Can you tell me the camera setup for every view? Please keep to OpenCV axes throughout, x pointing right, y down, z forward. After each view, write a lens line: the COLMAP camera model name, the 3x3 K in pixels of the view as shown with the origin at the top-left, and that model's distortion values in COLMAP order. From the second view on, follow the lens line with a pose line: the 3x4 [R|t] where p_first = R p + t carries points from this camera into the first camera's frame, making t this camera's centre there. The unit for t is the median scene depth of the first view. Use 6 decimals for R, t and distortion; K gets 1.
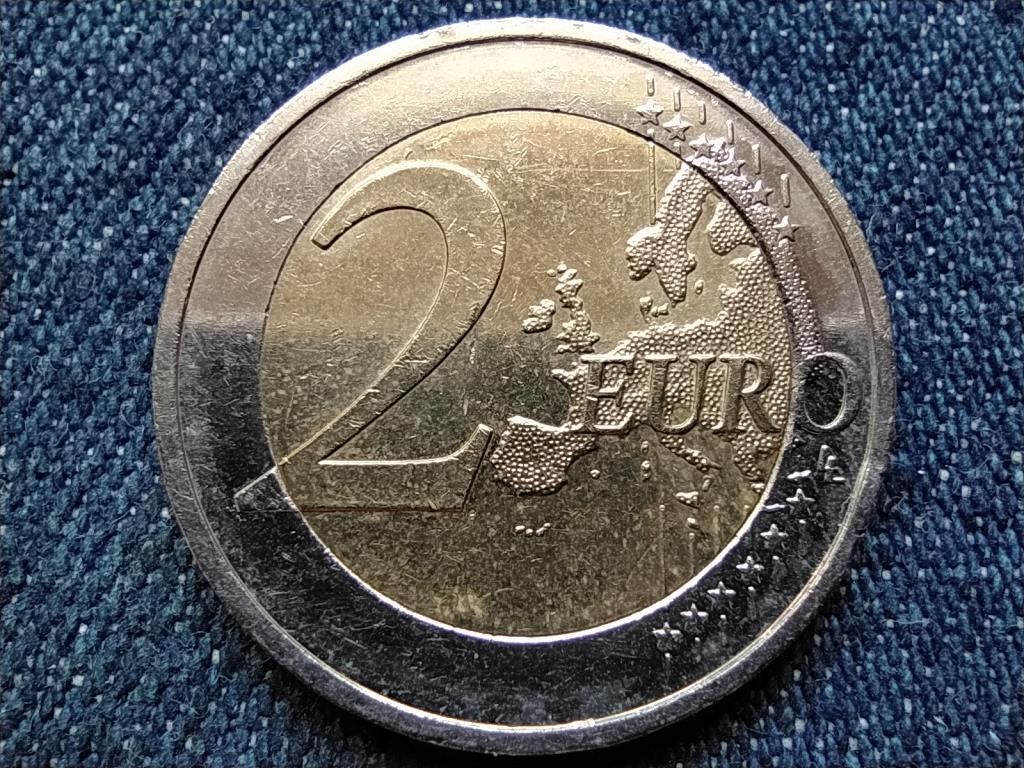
lens RADIAL K [[738.8, 0, 515.9], [0, 738.8, 405.2], [0, 0, 1]] dist [0.086008, -0.072758]
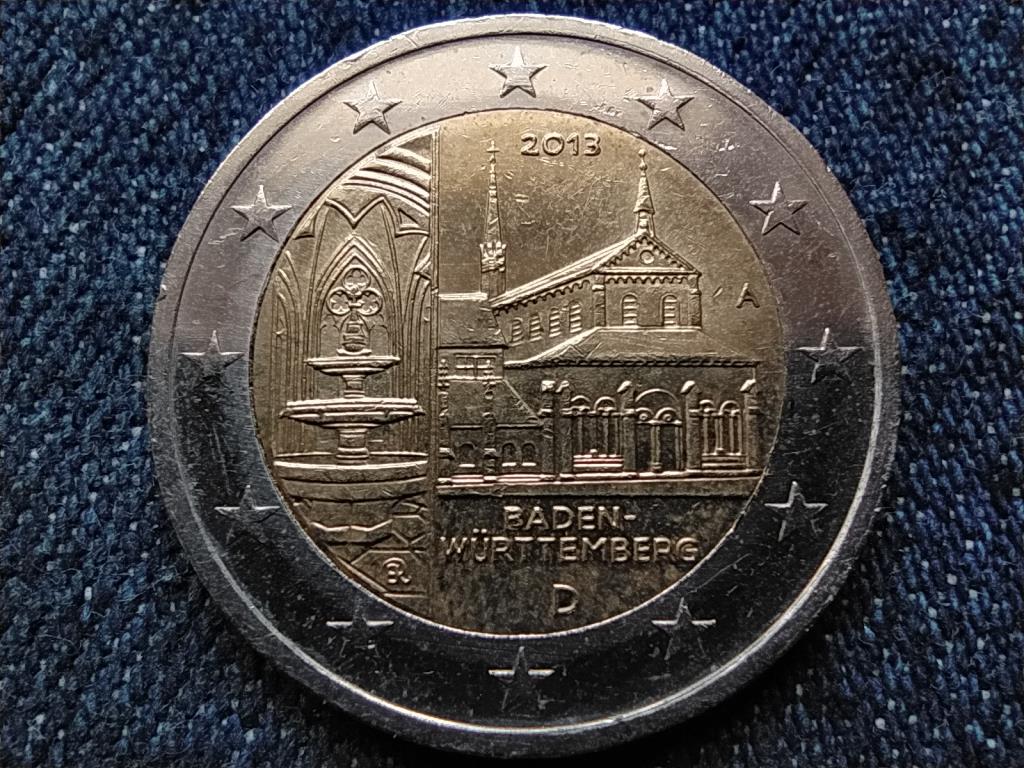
lens RADIAL K [[738.8, 0, 515.9], [0, 738.8, 405.2], [0, 0, 1]] dist [0.086008, -0.072758]
pose [[0.998789, -0.049191, -0.000763, 0.164132], [0.049168, 0.998613, -0.018847, 0.121846], [0.001689, 0.018787, 0.999822, -0.002004]]
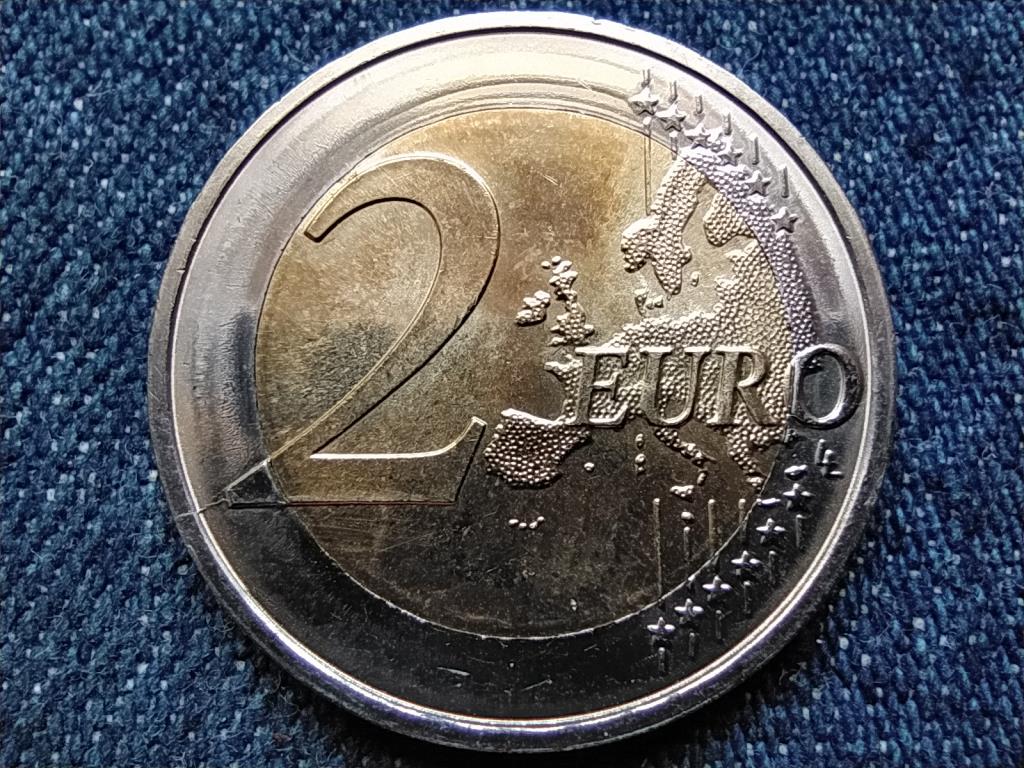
lens RADIAL K [[738.9, 0, 509.9], [0, 738.9, 406.2], [0, 0, 1]] dist [0.110129, -0.103860]
pose [[0.999950, -0.006759, -0.007423, 0.141045], [0.006893, 0.999810, 0.018221, -0.218393], [0.007299, -0.018272, 0.999806, 0.032064]]
